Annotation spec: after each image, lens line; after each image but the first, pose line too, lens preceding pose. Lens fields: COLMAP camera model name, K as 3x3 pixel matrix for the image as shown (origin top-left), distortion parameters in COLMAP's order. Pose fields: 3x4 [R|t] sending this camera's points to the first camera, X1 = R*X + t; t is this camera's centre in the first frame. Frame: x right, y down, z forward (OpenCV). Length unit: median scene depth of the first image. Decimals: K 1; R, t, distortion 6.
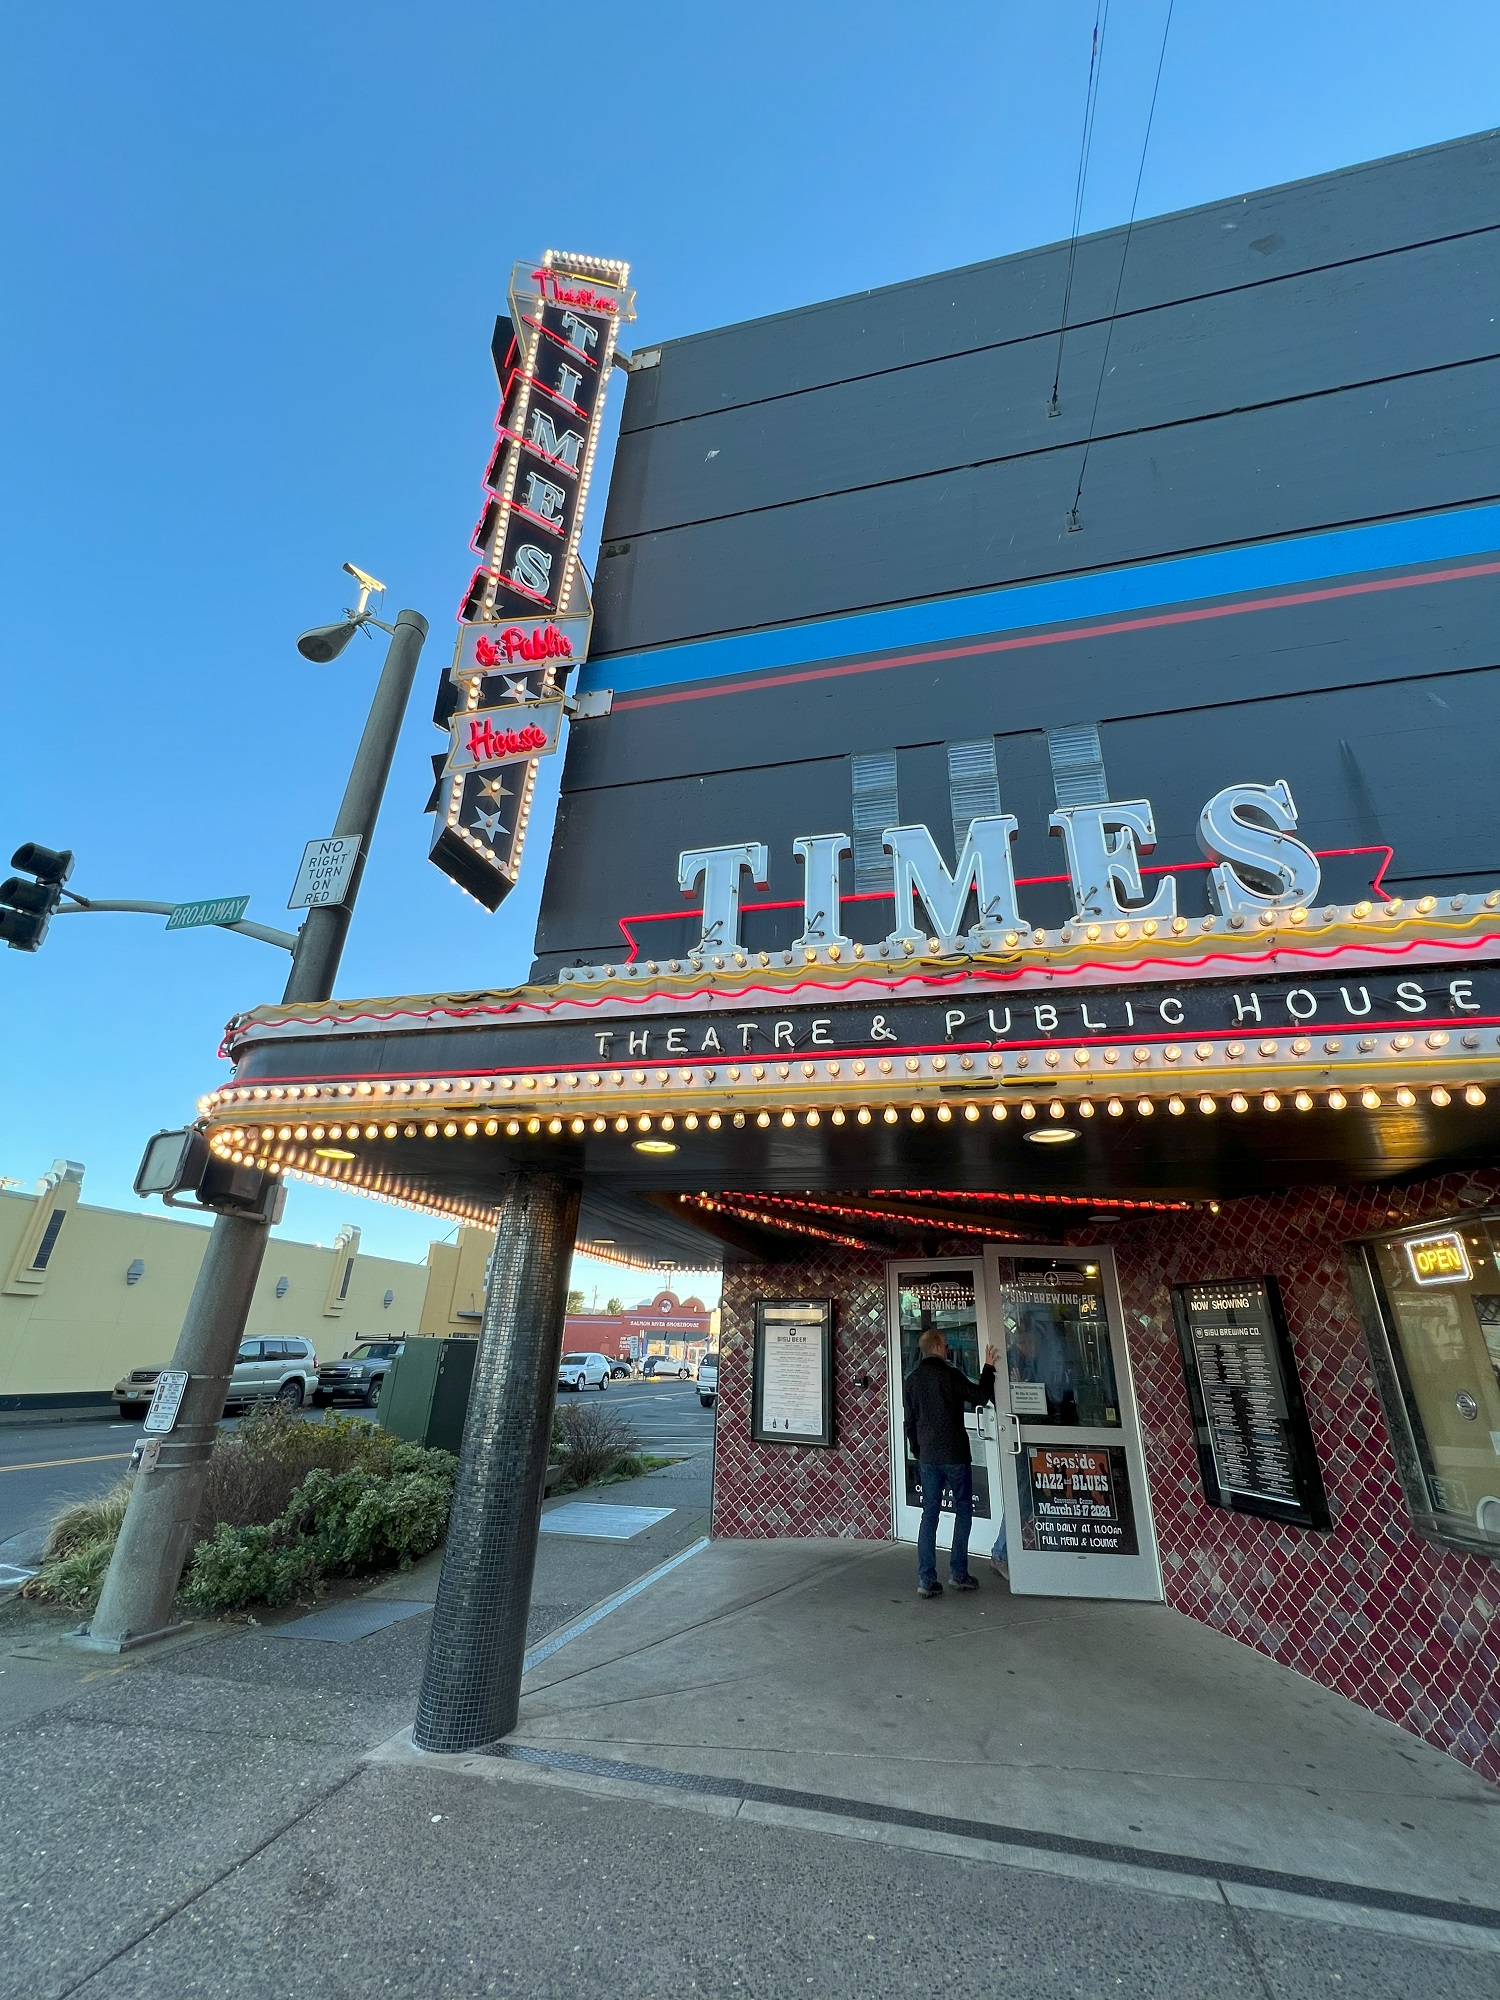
lens RADIAL K [[800.2, 0, 751.4], [0, 800.2, 993.3], [0, 0, 1]] dist [0.002754, 0.000467]
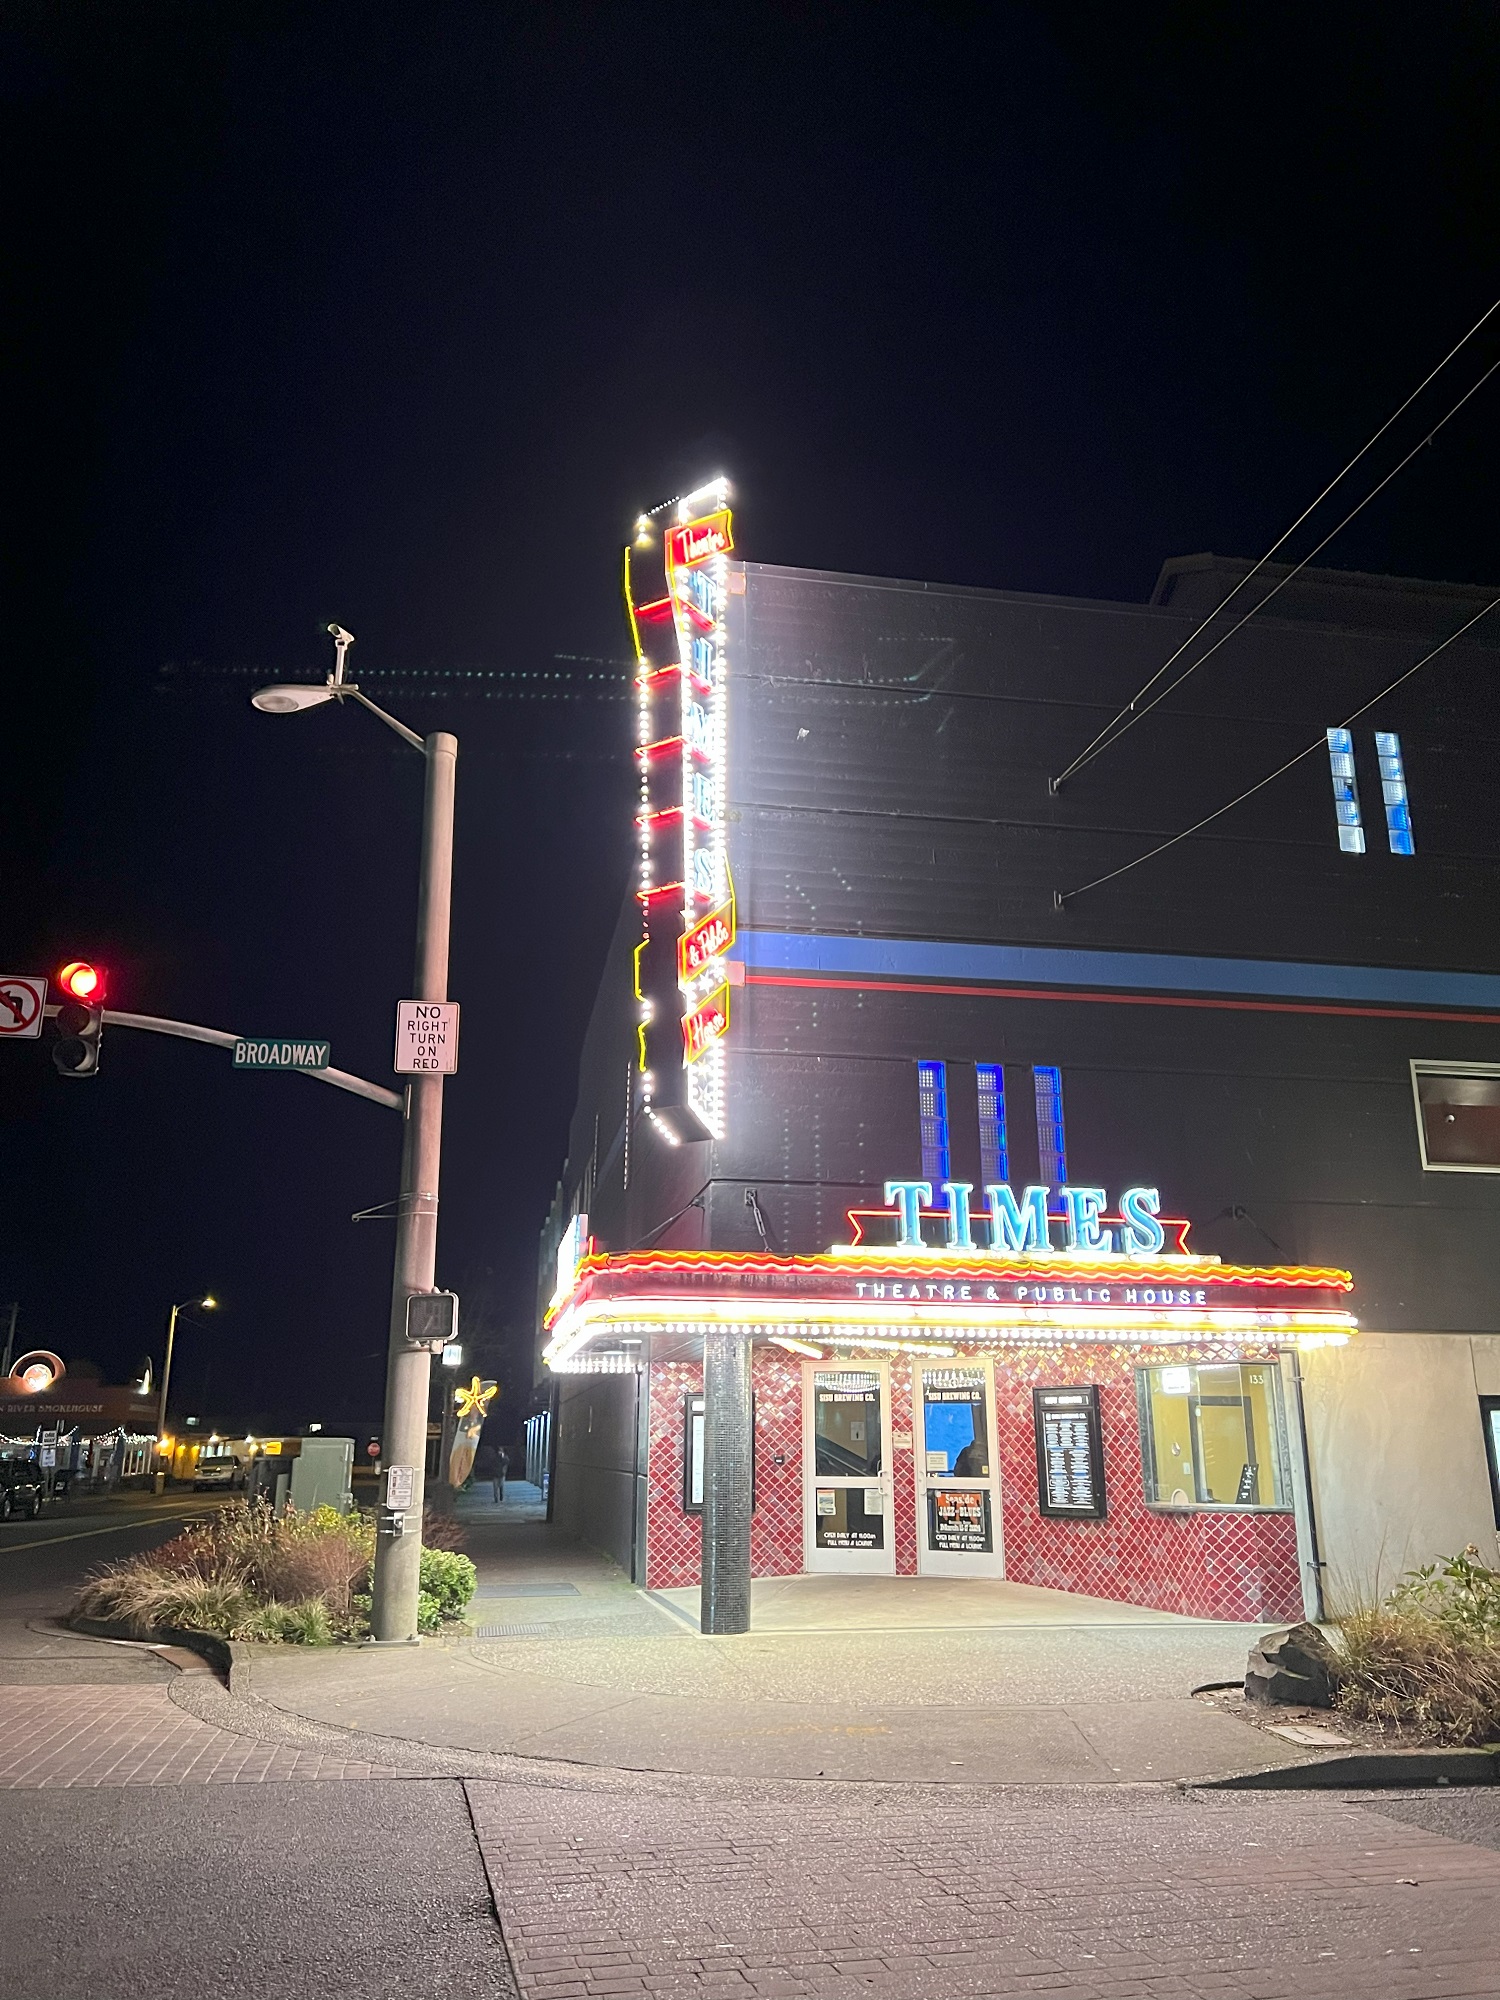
lens RADIAL K [[1580.7, 0, 745.9], [0, 1580.7, 1000.1], [0, 0, 1]] dist [0.090883, -0.001271]
pose [[0.912249, 0.077721, 0.402195, -1.597813], [-0.137132, 0.983128, 0.121056, -0.832462], [-0.386000, -0.165587, 0.907516, -1.816053]]
